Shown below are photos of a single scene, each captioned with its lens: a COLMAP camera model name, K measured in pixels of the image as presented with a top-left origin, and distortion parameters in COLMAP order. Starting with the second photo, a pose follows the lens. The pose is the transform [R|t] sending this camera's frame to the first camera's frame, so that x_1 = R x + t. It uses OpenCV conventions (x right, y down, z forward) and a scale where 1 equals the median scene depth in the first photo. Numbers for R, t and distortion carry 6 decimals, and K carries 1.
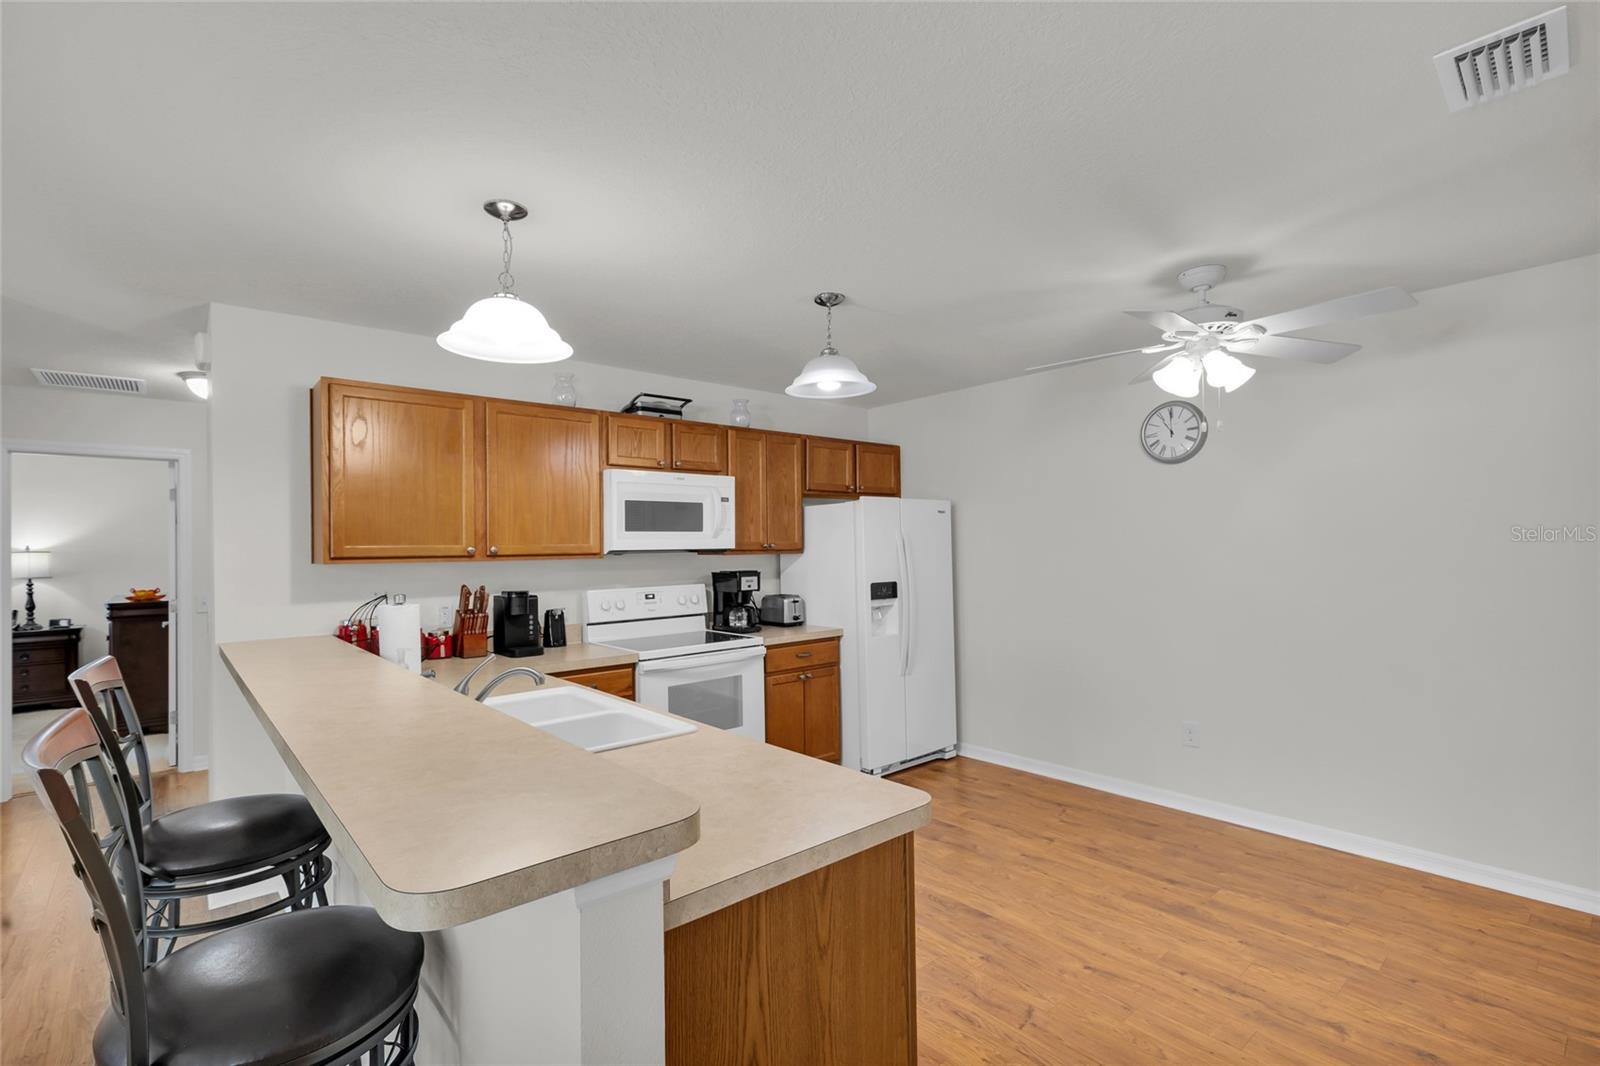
lens RADIAL K [[729.2, 0, 790.3], [0, 729.2, 553.0], [0, 0, 1]] dist [0.013833, -0.000447]
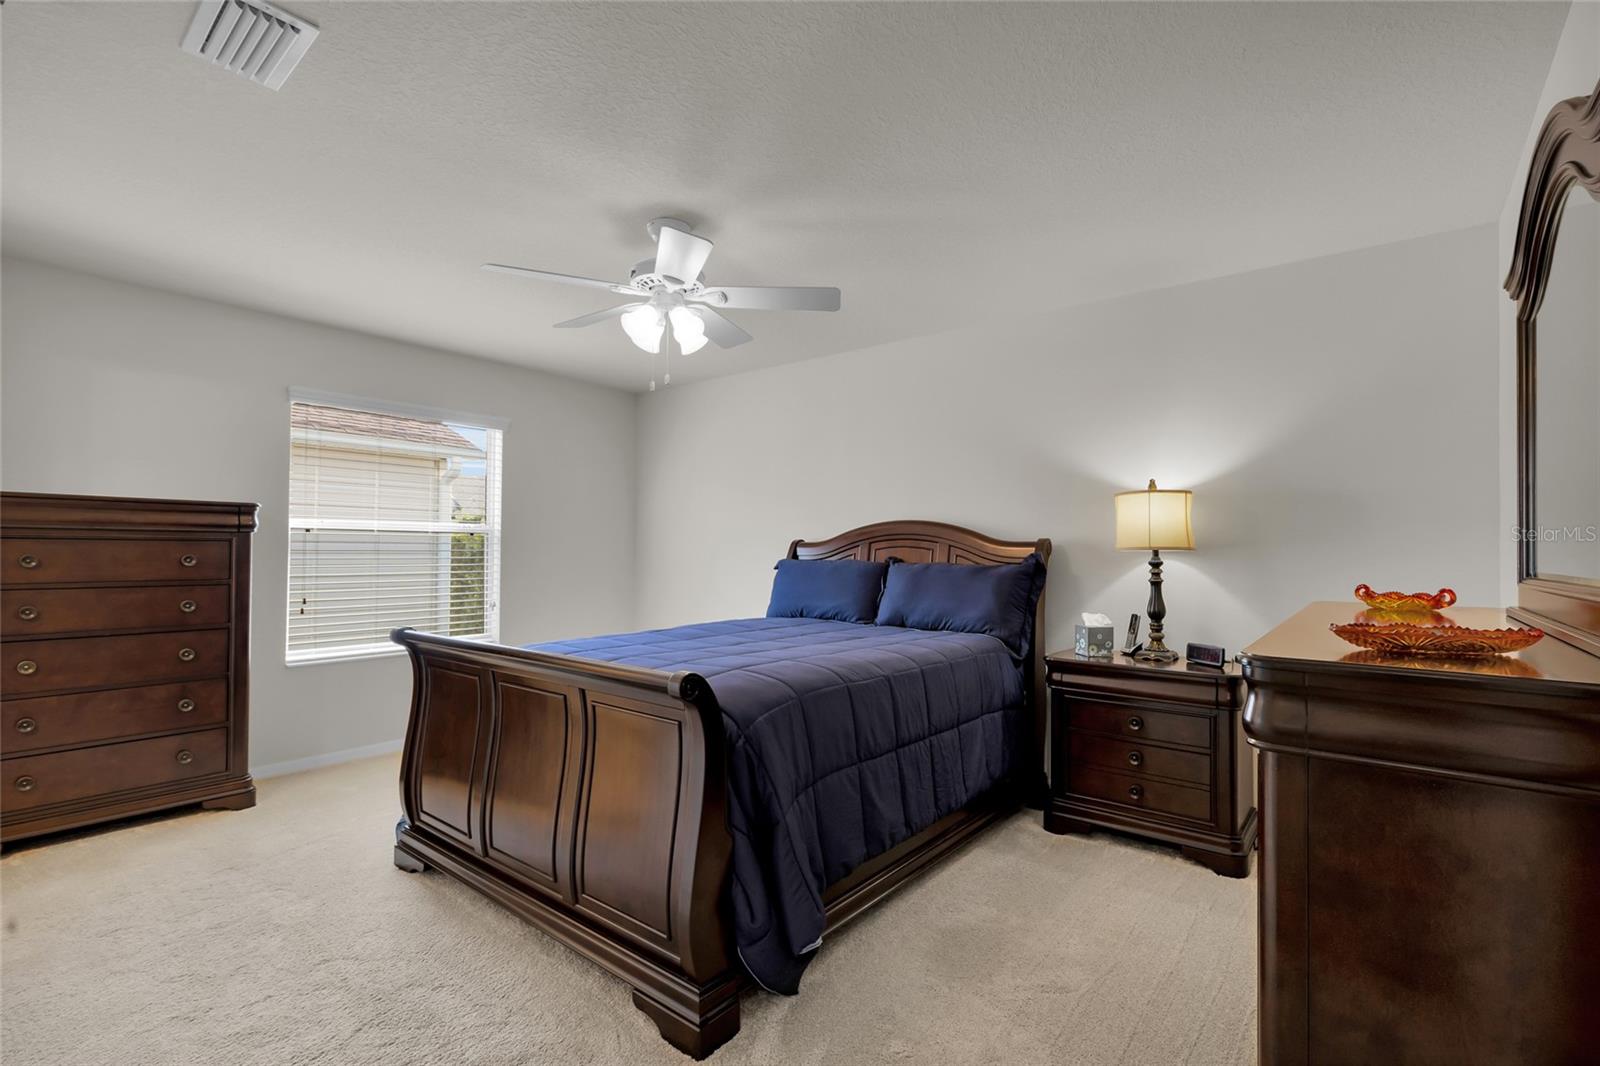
lens RADIAL K [[752.0, 0, 799.0], [0, 752.0, 558.2], [0, 0, 1]] dist [-0.000453, -0.000886]
pose [[0.207166, 0.024213, -0.978006, -0.613566], [-0.012496, 0.999678, 0.022103, 0.031766], [0.978226, 0.007642, 0.207402, 0.682951]]
